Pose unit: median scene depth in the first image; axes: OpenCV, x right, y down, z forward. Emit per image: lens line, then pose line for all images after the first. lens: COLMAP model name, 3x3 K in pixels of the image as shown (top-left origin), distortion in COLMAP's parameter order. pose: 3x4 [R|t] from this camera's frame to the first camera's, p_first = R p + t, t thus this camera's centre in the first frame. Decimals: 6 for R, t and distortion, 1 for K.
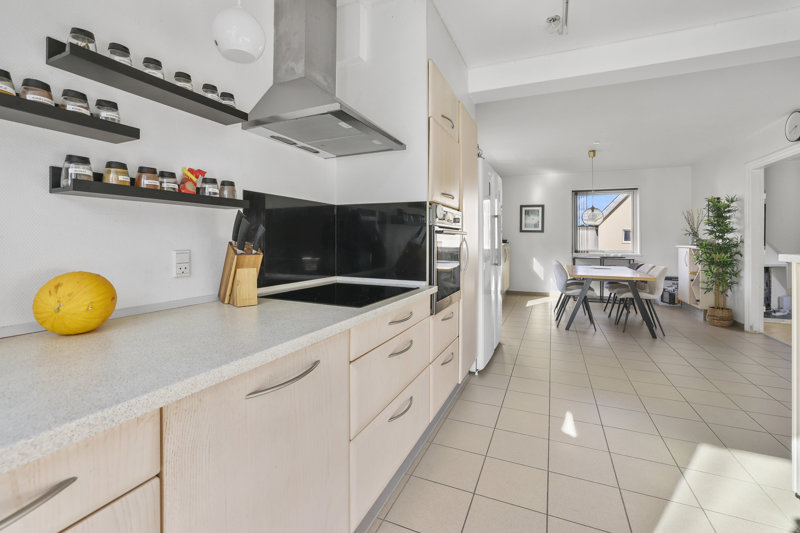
lens RADIAL K [[336.2, 0, 421.2], [0, 336.2, 237.5], [0, 0, 1]] dist [-0.000297, 0.000227]
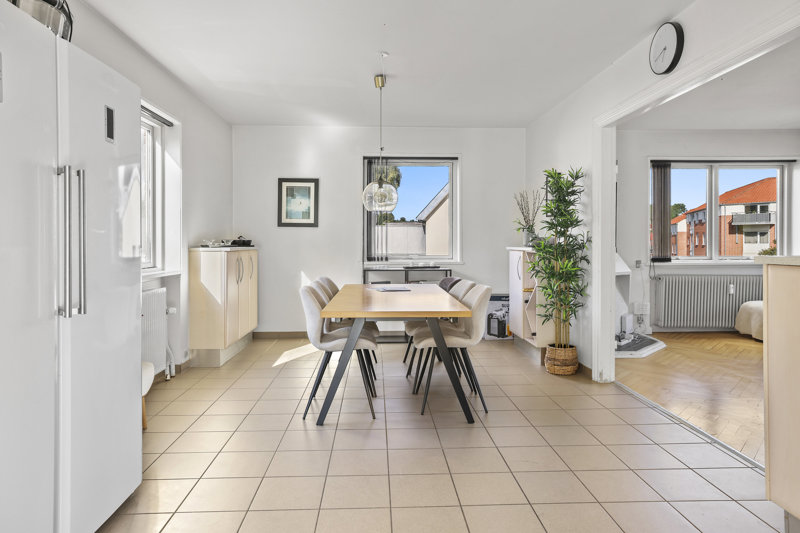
lens RADIAL K [[483.2, 0, 396.8], [0, 483.2, 243.8], [0, 0, 1]] dist [-0.019031, 0.000013]
pose [[0.914539, -0.009927, 0.404377, 0.229266], [0.004207, 0.999878, 0.015032, 0.003235], [-0.404477, -0.012046, 0.914469, 0.285606]]
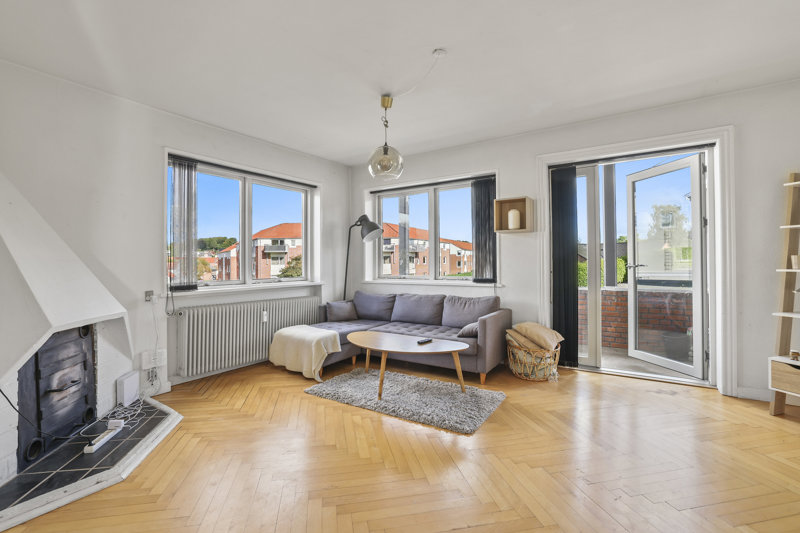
lens RADIAL K [[369.0, 0, 377.5], [0, 369.0, 255.3], [0, 0, 1]] dist [-0.001517, 0.000033]
pose [[0.243198, 0.008896, 0.969936, 0.763300], [0.003542, 0.999943, -0.010059, 0.011058], [-0.969970, 0.005882, 0.243152, 0.609984]]
